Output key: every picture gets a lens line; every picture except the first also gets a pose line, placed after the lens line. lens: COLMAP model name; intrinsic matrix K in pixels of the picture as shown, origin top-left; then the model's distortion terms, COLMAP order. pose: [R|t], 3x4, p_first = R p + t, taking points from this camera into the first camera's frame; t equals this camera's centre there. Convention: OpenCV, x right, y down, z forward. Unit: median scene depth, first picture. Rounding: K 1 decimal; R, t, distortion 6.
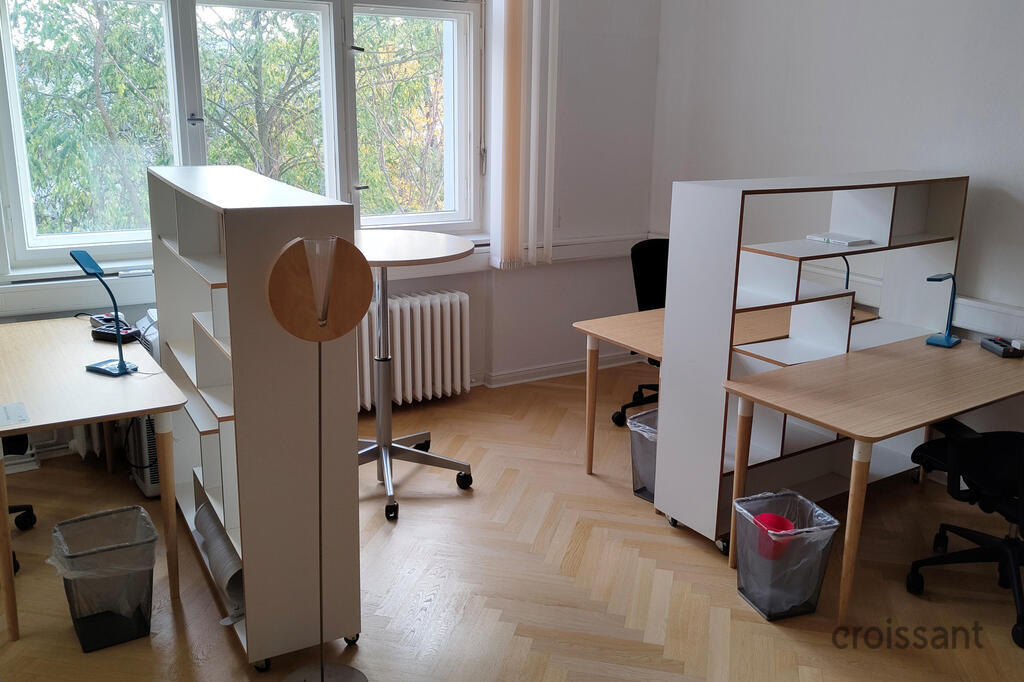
lens RADIAL K [[888.2, 0, 530.3], [0, 888.2, 339.4], [0, 0, 1]] dist [0.001332, 0.005215]
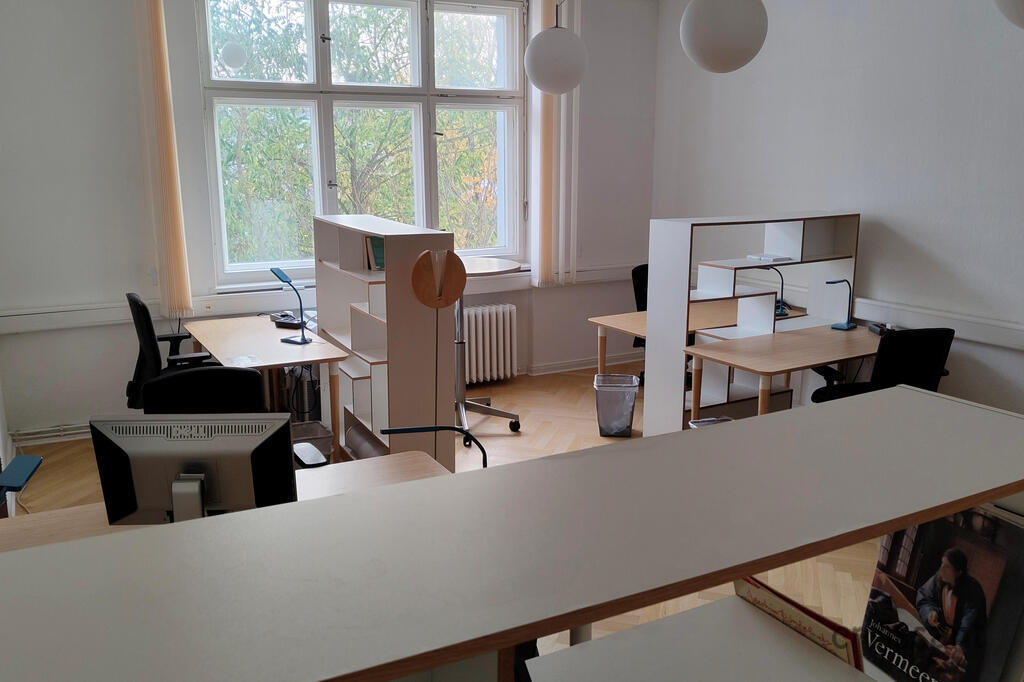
lens RADIAL K [[821.3, 0, 518.1], [0, 821.3, 354.2], [0, 0, 1]] dist [0.007894, -0.001515]
pose [[0.998252, -0.006589, -0.058728, 0.011862], [0.004801, 0.999522, -0.030529, 0.084410], [0.058901, 0.030194, 0.997807, -0.368267]]
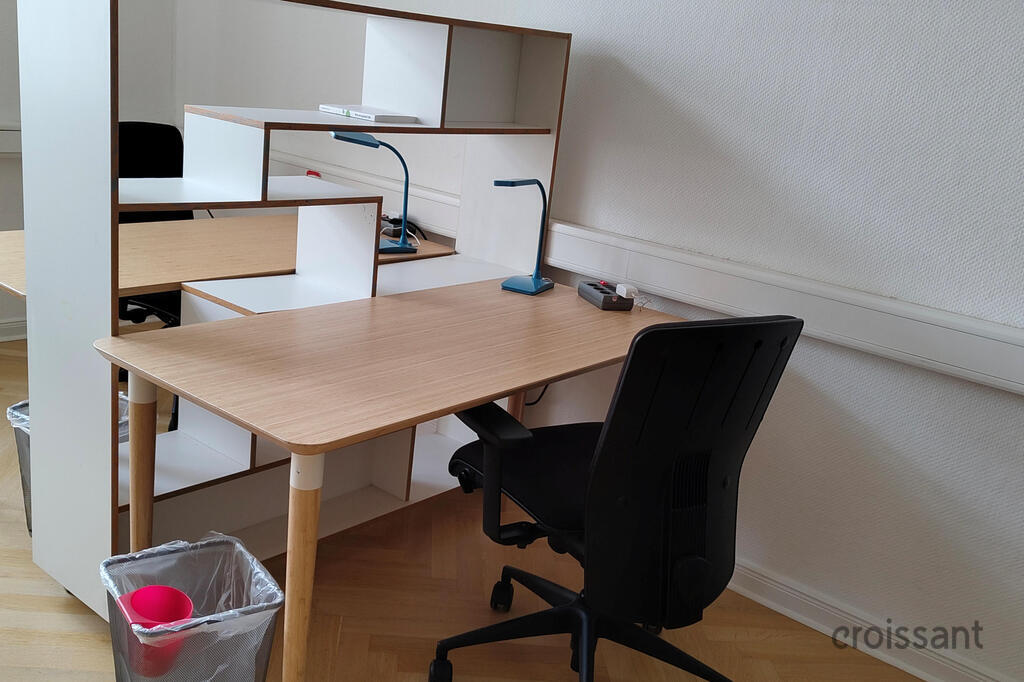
lens RADIAL K [[995.7, 0, 479.3], [0, 995.7, 364.5], [0, 0, 1]] dist [0.063511, 0.002853]
pose [[0.960131, 0.005094, 0.279504, 0.221923], [-0.020568, 0.998411, 0.052457, 0.022313], [-0.278793, -0.056114, 0.958710, 0.295068]]
